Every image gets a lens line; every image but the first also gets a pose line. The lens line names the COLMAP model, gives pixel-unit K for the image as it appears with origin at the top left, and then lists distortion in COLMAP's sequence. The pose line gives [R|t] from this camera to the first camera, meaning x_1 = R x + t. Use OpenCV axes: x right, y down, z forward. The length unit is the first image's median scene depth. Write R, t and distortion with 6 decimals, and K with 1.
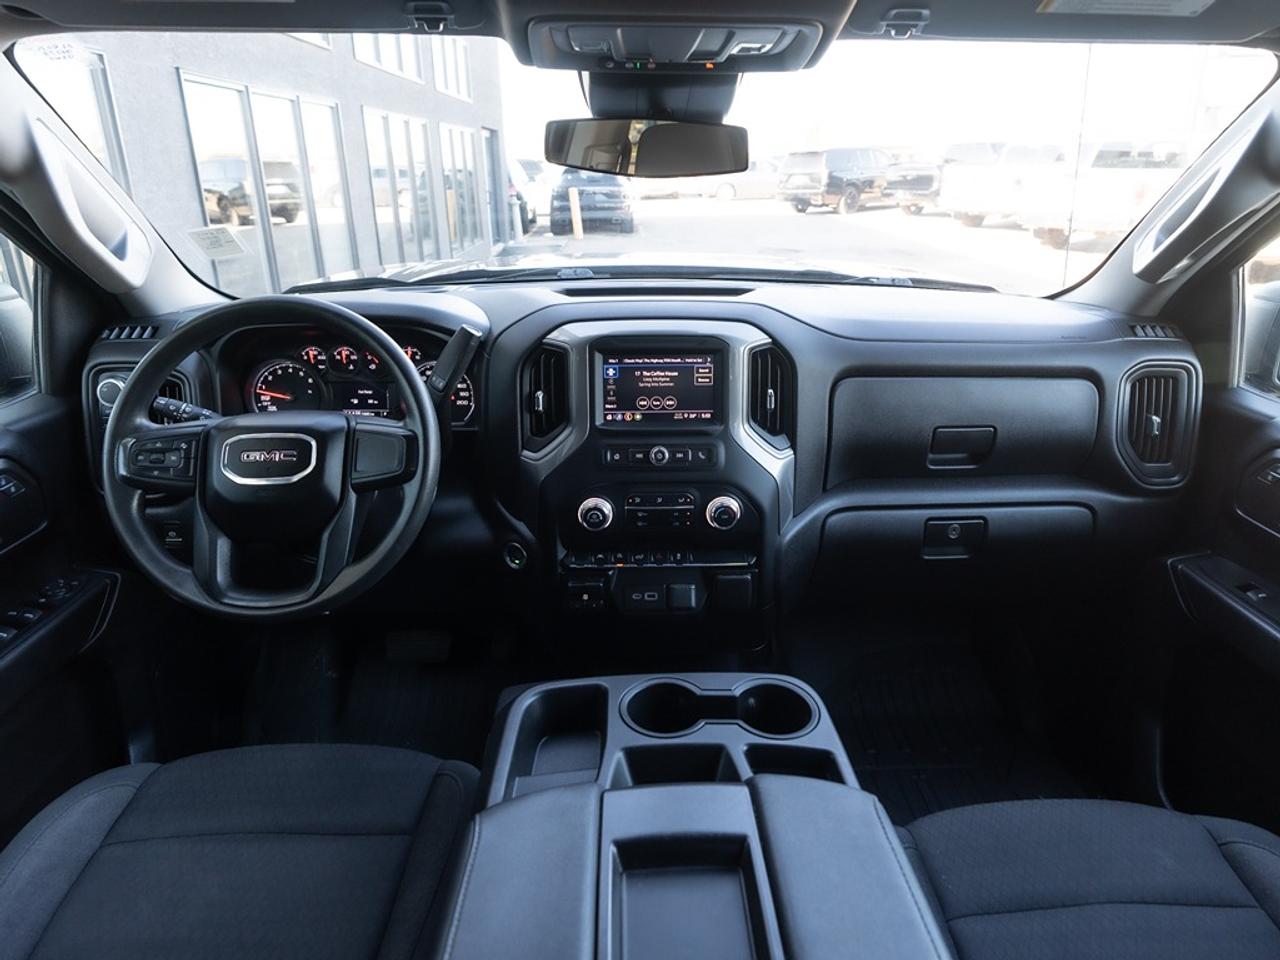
lens RADIAL K [[726.8, 0, 653.4], [0, 726.8, 409.1], [0, 0, 1]] dist [-0.004227, 0.001505]
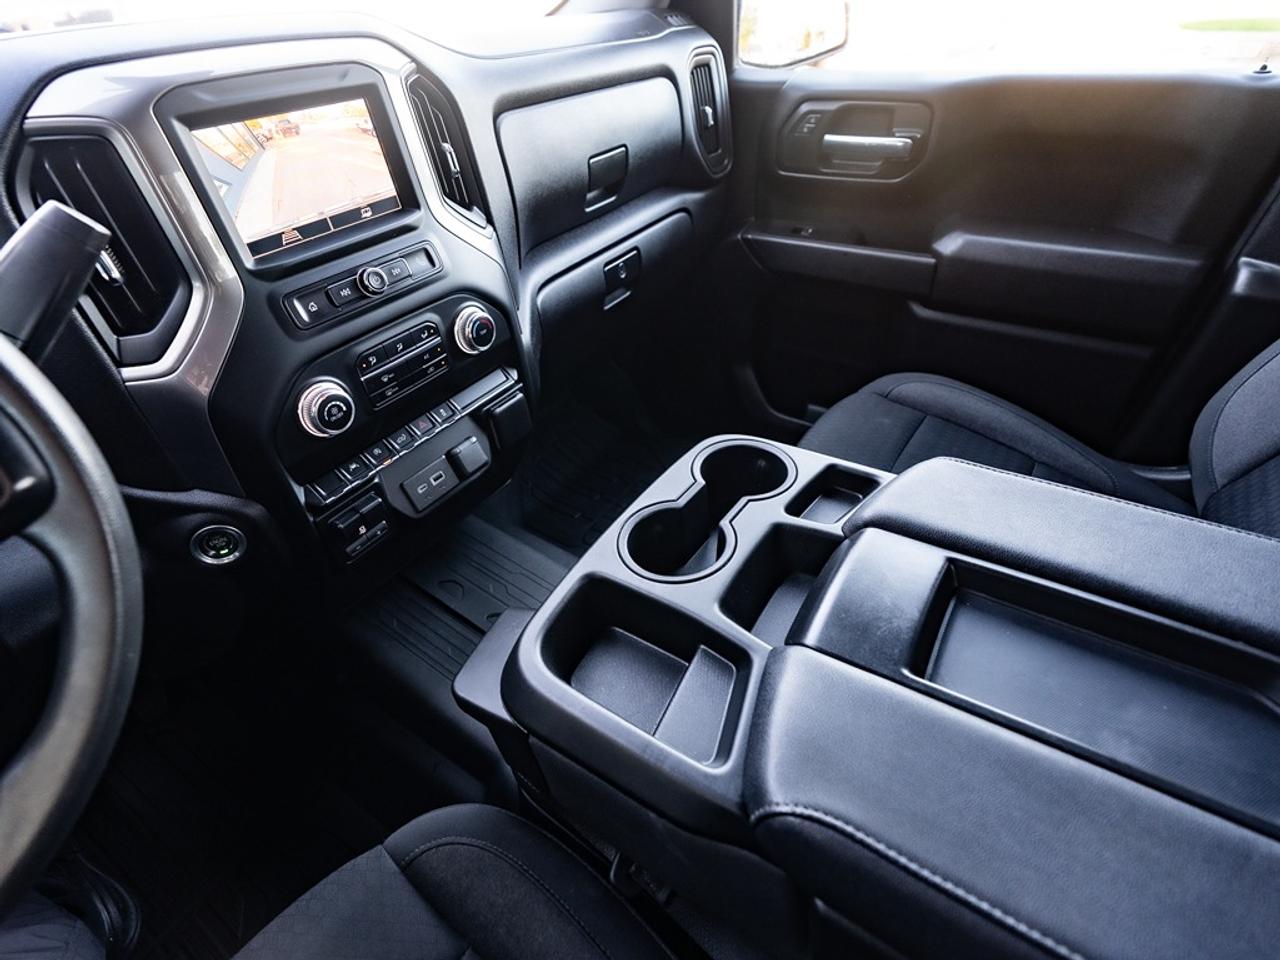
lens RADIAL K [[631.8, 0, 640.0], [0, 631.8, 480.0], [0, 0, 1]] dist [-0.014371, 0.000135]
pose [[0.578602, -0.529401, 0.620447, -0.288693], [0.285041, 0.843999, 0.454332, 0.026429], [-0.764180, -0.086025, 0.639240, 0.437596]]
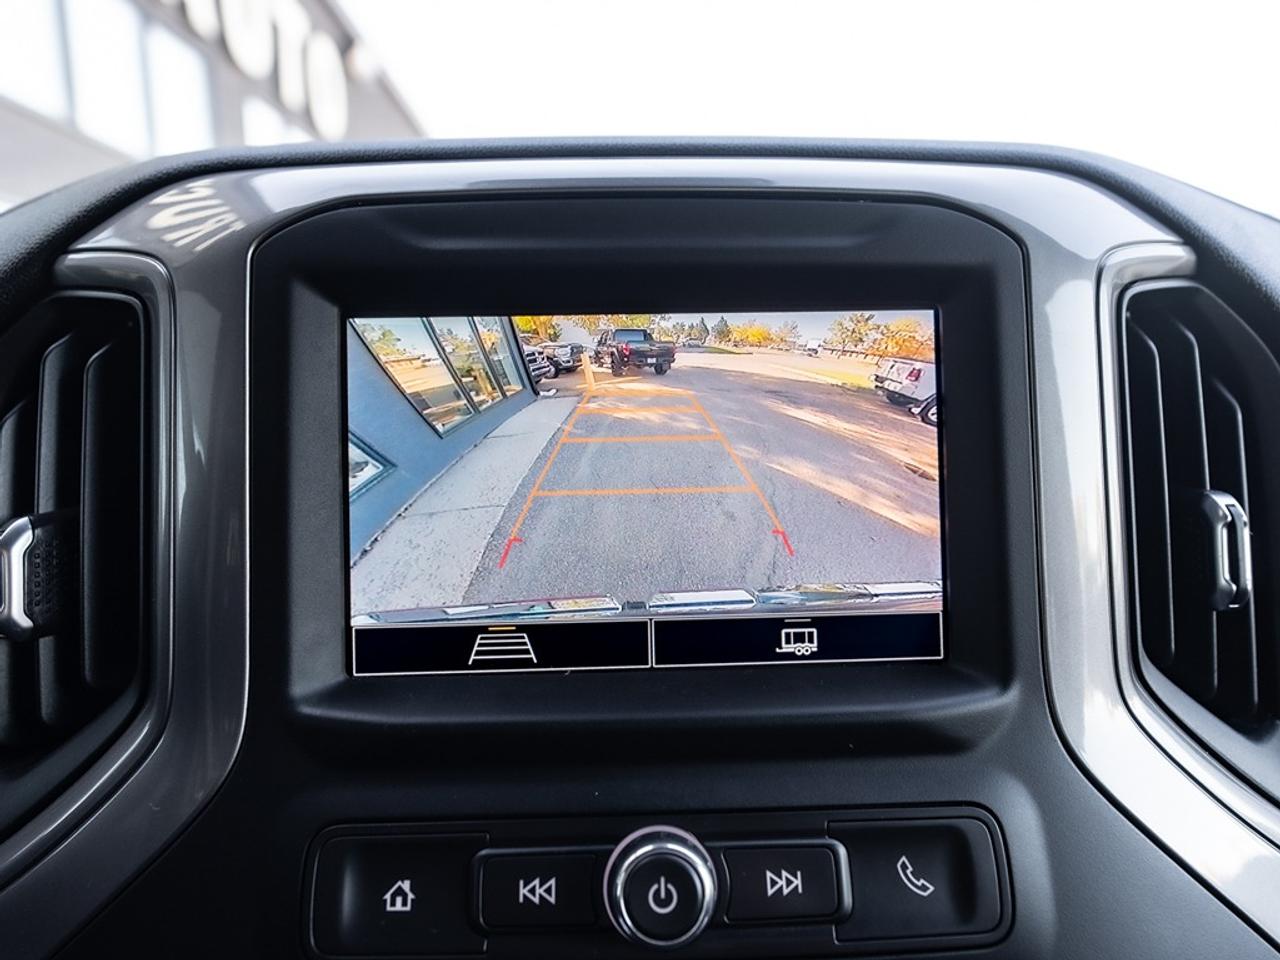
lens RADIAL K [[847.4, 0, 641.1], [0, 847.4, 499.4], [0, 0, 1]] dist [0.000559, 0.001199]
pose [[0.999844, -0.016904, -0.005199, 0.006405], [0.015810, 0.986067, -0.165596, 0.009627], [0.007926, 0.165488, 0.986180, 0.784615]]
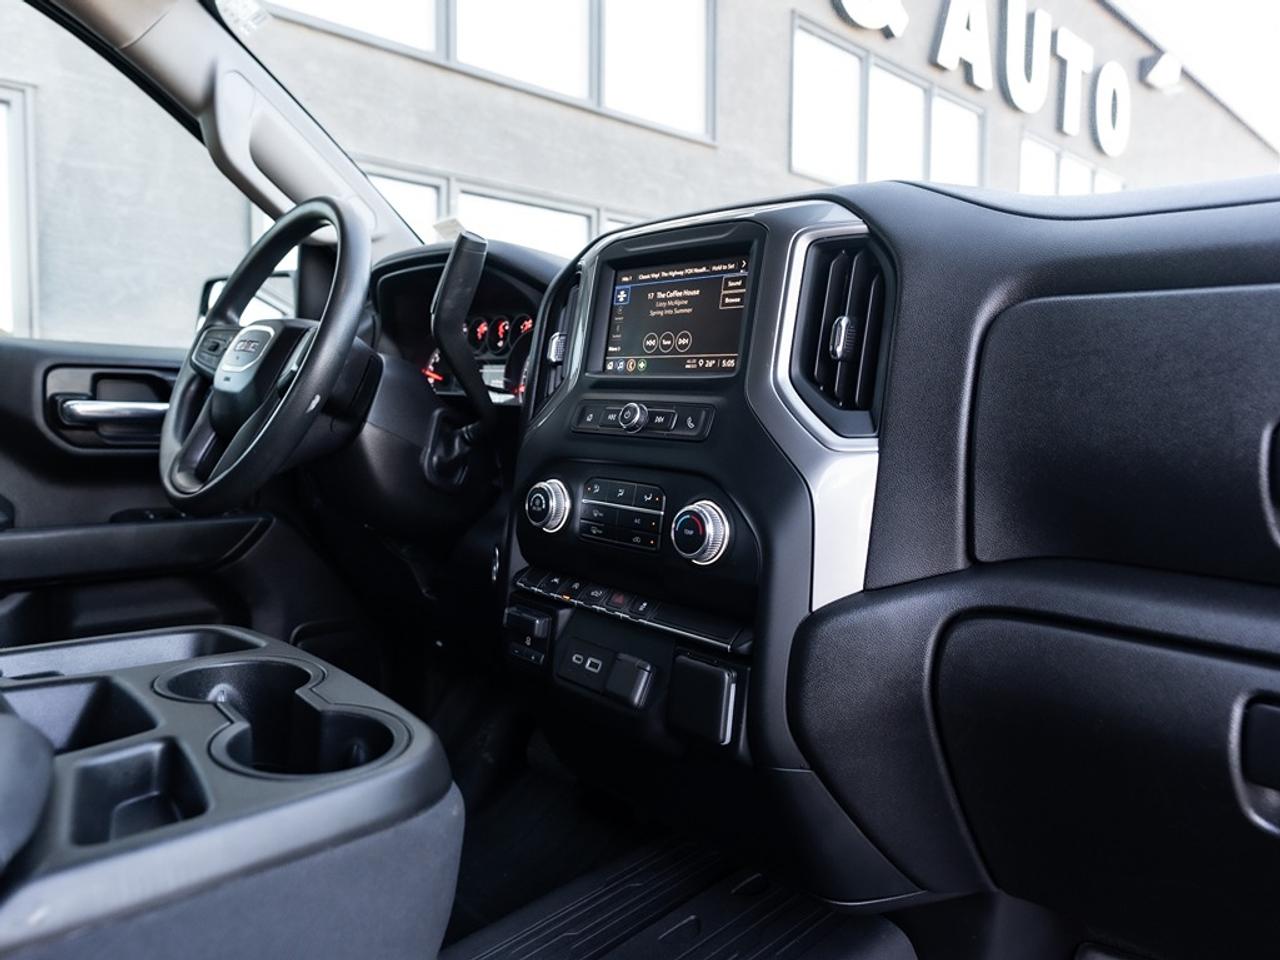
lens RADIAL K [[837.9, 0, 642.5], [0, 837.9, 461.8], [0, 0, 1]] dist [-0.006776, -0.001454]
pose [[0.680873, 0.070303, -0.729019, 0.504972], [-0.244496, 0.960099, -0.135762, 0.186317], [0.690387, 0.270679, 0.670894, 0.545302]]
